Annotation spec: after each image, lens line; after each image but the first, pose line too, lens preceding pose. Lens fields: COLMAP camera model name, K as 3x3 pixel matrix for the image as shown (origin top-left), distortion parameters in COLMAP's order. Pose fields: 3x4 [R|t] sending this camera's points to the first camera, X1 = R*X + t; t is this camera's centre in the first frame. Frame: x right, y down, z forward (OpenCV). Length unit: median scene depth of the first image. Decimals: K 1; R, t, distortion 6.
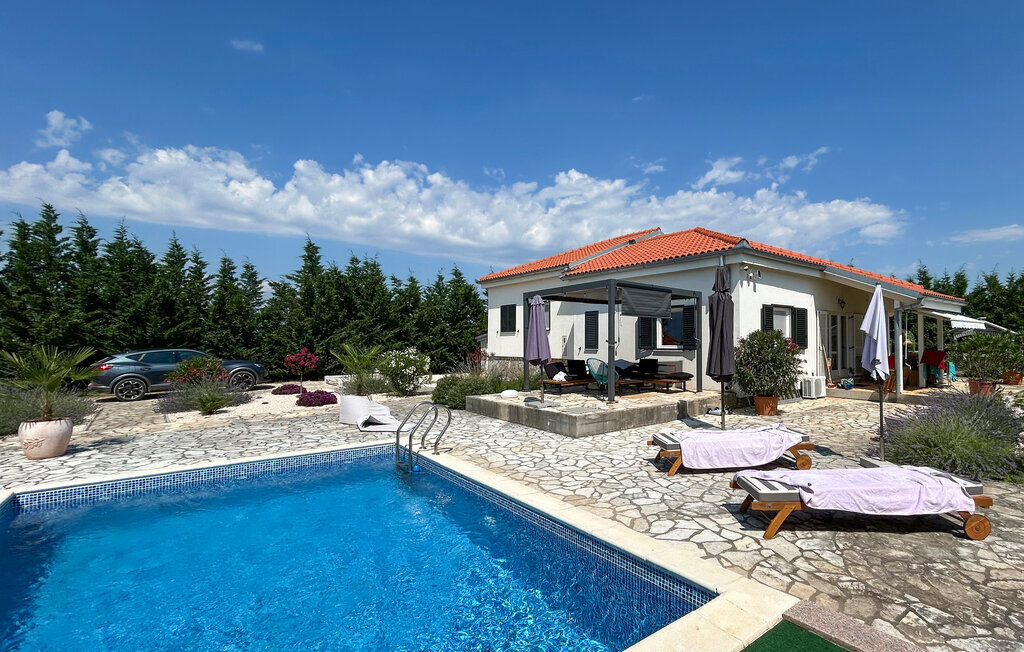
lens RADIAL K [[472.7, 0, 615.0], [0, 472.7, 327.0], [0, 0, 1]] dist [0.001076, 0.000635]
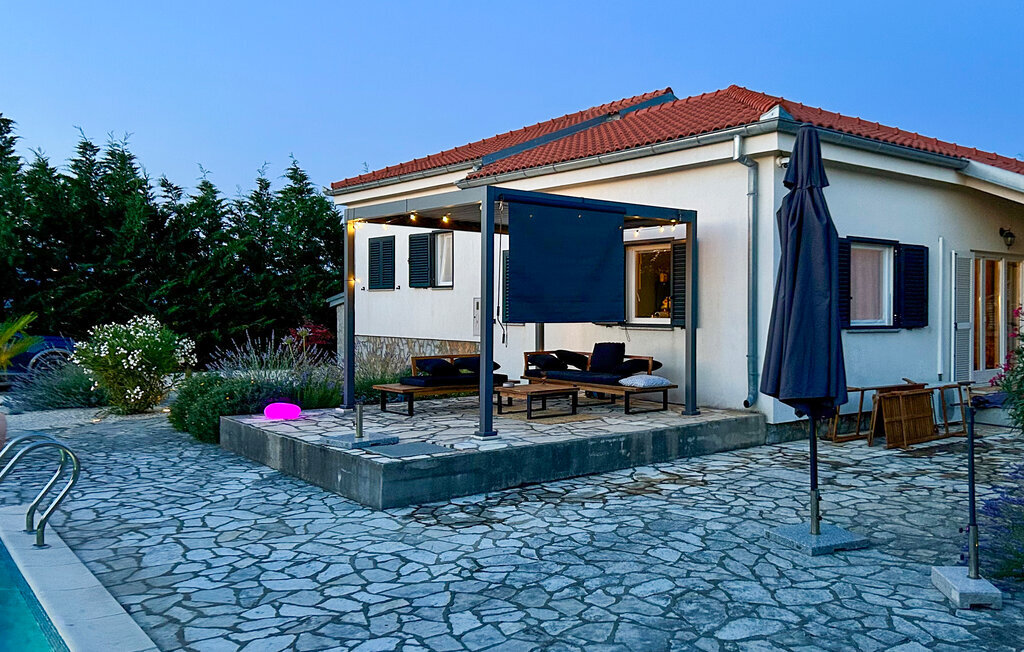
lens RADIAL K [[868.6, 0, 634.2], [0, 868.6, 324.7], [0, 0, 1]] dist [0.017539, 0.008546]
pose [[0.999842, 0.008452, -0.015652, 0.226850], [-0.007646, 0.998676, 0.050874, -0.002223], [0.016061, -0.050747, 0.998582, 0.145686]]
